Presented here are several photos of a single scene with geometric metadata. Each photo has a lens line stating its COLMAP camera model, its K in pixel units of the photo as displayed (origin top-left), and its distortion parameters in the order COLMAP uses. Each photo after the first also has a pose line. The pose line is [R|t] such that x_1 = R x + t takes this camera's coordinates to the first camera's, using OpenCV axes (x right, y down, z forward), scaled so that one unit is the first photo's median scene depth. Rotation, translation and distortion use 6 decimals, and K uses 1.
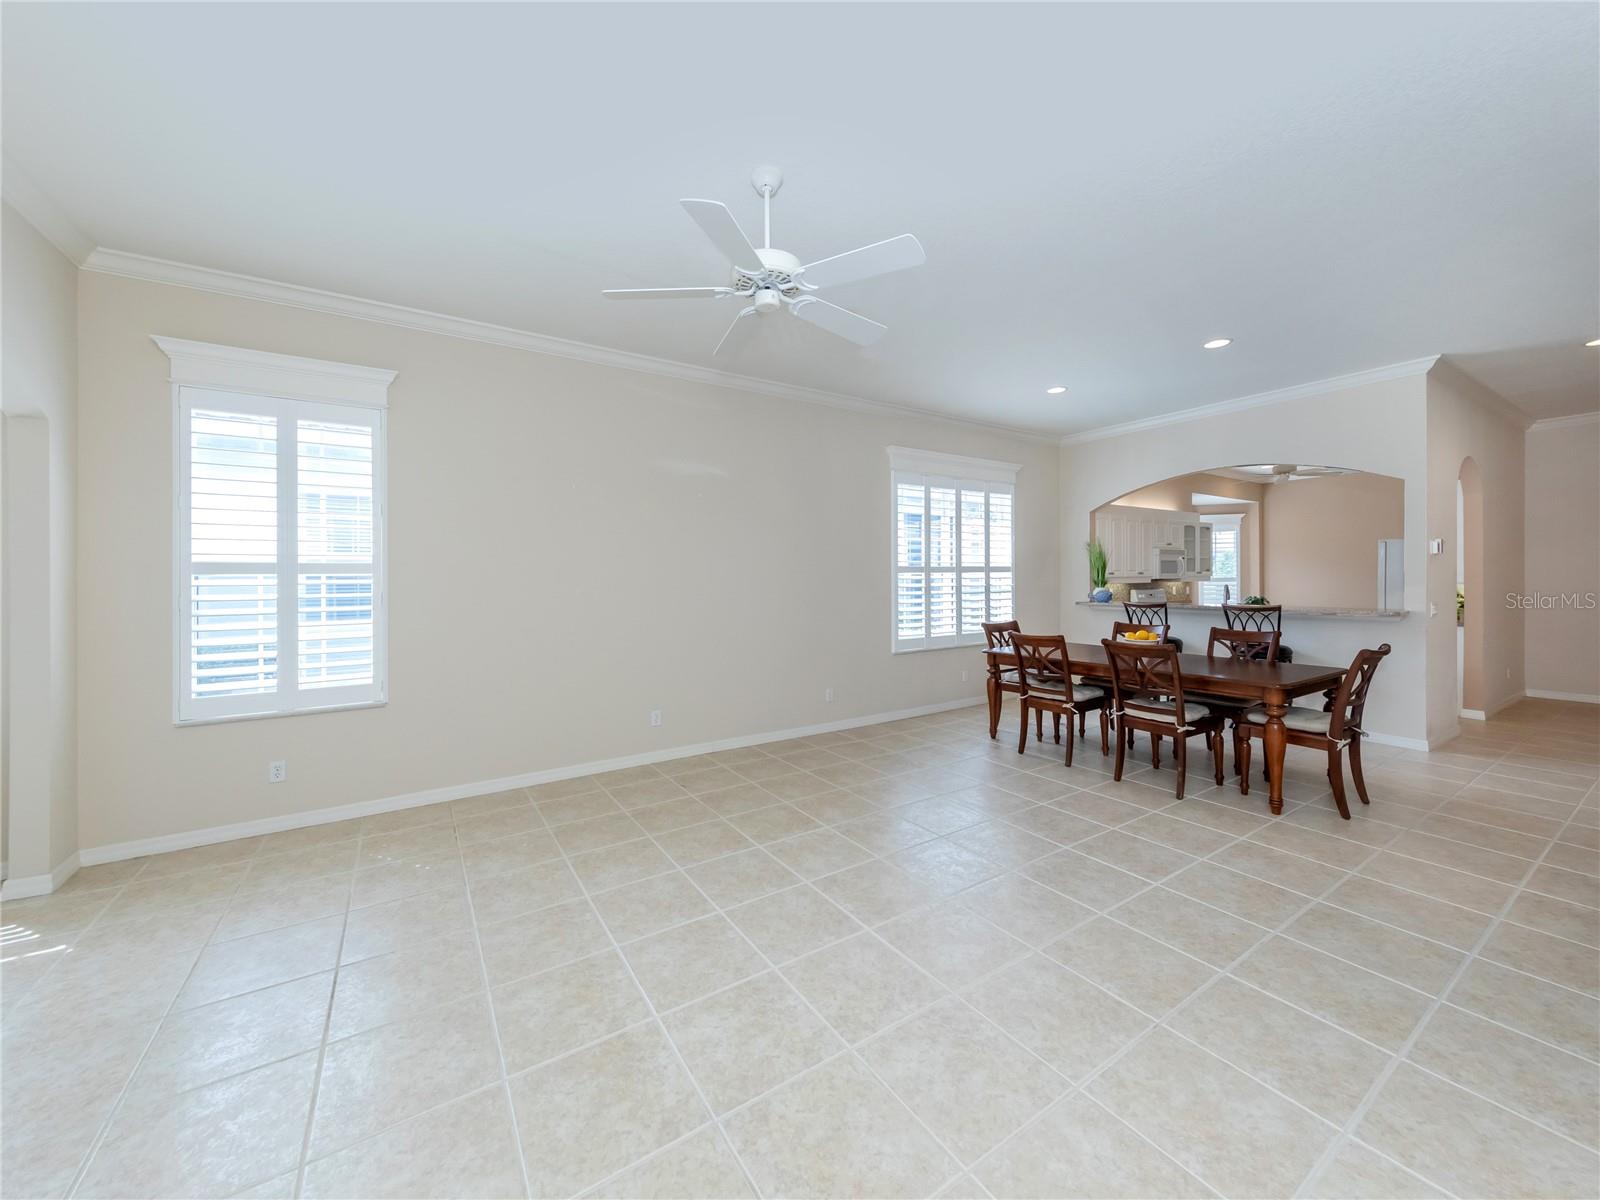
lens RADIAL K [[588.8, 0, 801.6], [0, 588.8, 585.3], [0, 0, 1]] dist [0.002976, 0.000342]
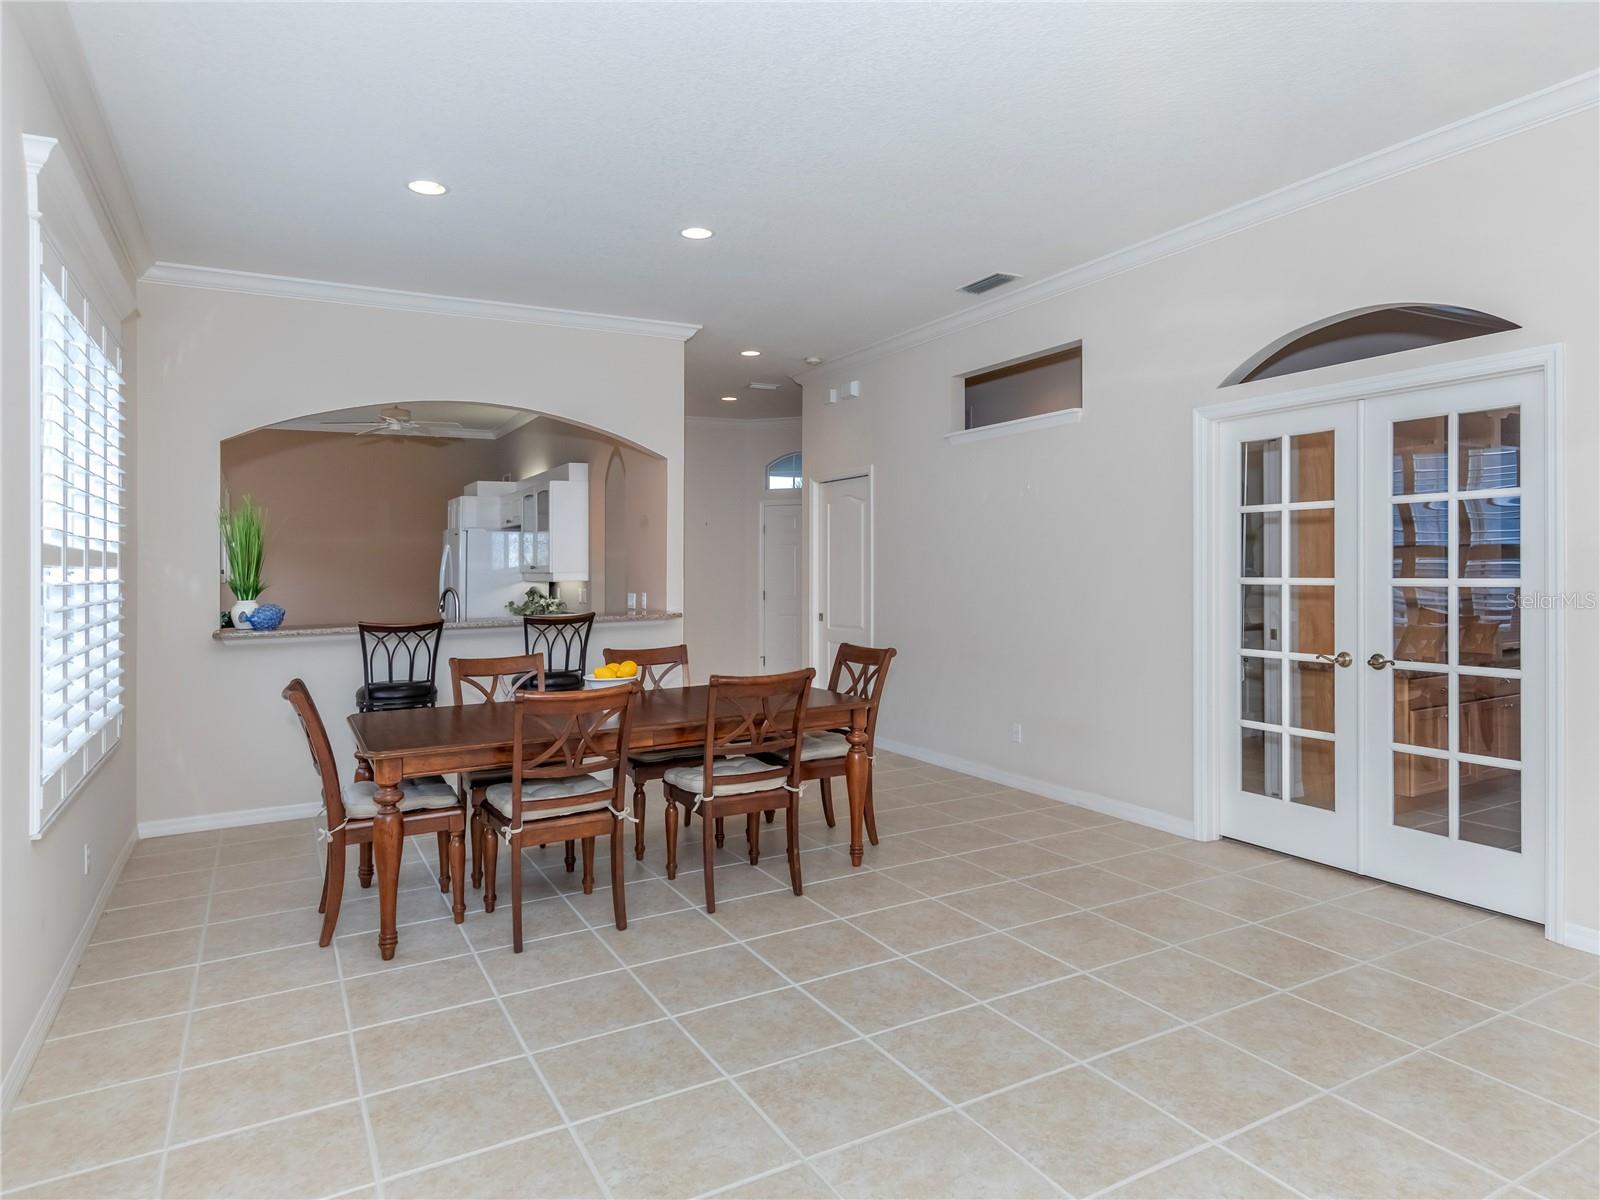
lens RADIAL K [[961.9, 0, 800.9], [0, 961.9, 591.1], [0, 0, 1]] dist [-0.007925, -0.000852]
pose [[0.090059, -0.017907, 0.995775, -0.373653], [0.030378, 0.999423, 0.015225, -0.003405], [-0.995473, 0.028878, 0.090551, 0.727075]]
